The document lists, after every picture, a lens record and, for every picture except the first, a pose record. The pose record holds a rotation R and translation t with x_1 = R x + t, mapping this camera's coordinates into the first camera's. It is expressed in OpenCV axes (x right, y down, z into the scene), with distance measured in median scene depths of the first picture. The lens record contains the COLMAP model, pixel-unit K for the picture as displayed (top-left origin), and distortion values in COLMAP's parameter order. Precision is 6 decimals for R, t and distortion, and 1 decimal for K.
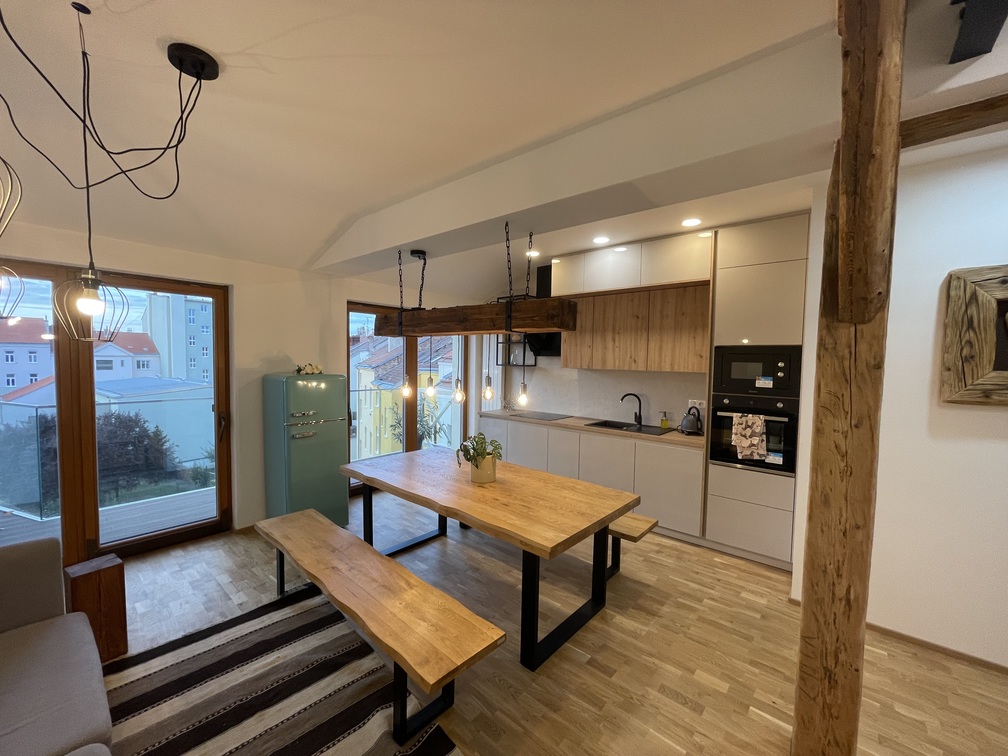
lens RADIAL K [[406.5, 0, 504.0], [0, 406.5, 378.0], [0, 0, 1]] dist [-0.001076, 0.000573]
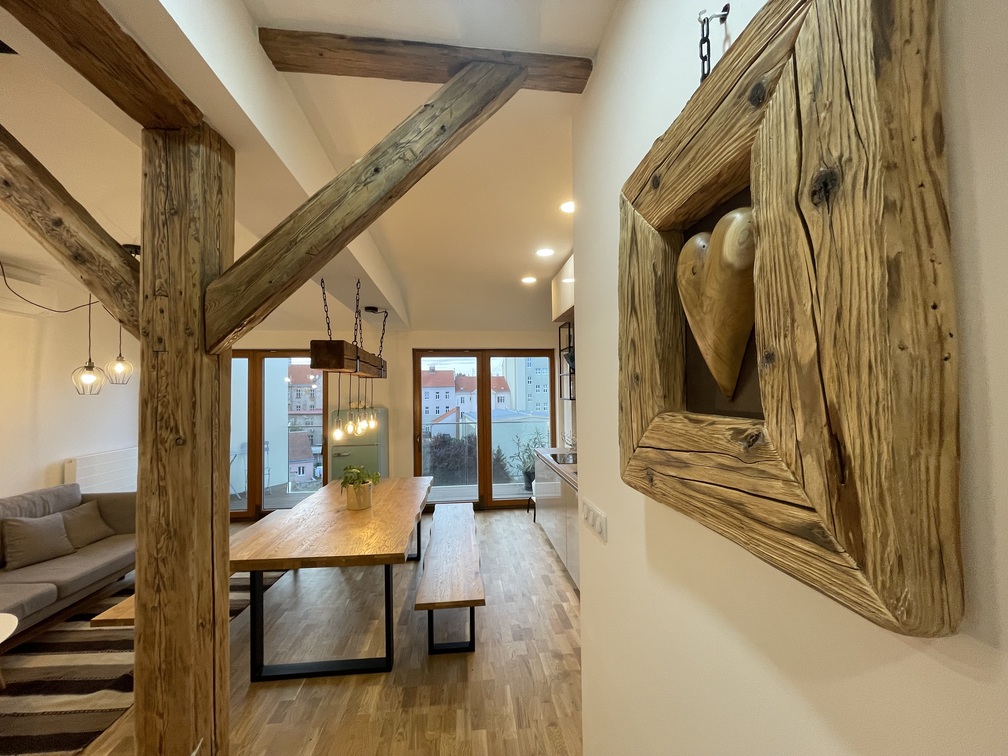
lens RADIAL K [[406.5, 0, 504.0], [0, 406.5, 378.0], [0, 0, 1]] dist [-0.001076, 0.000573]
pose [[0.726862, -0.047730, -0.685123, 1.095643], [-0.006955, 0.997019, -0.076837, -0.012541], [0.686748, 0.060615, 0.724364, 0.502402]]
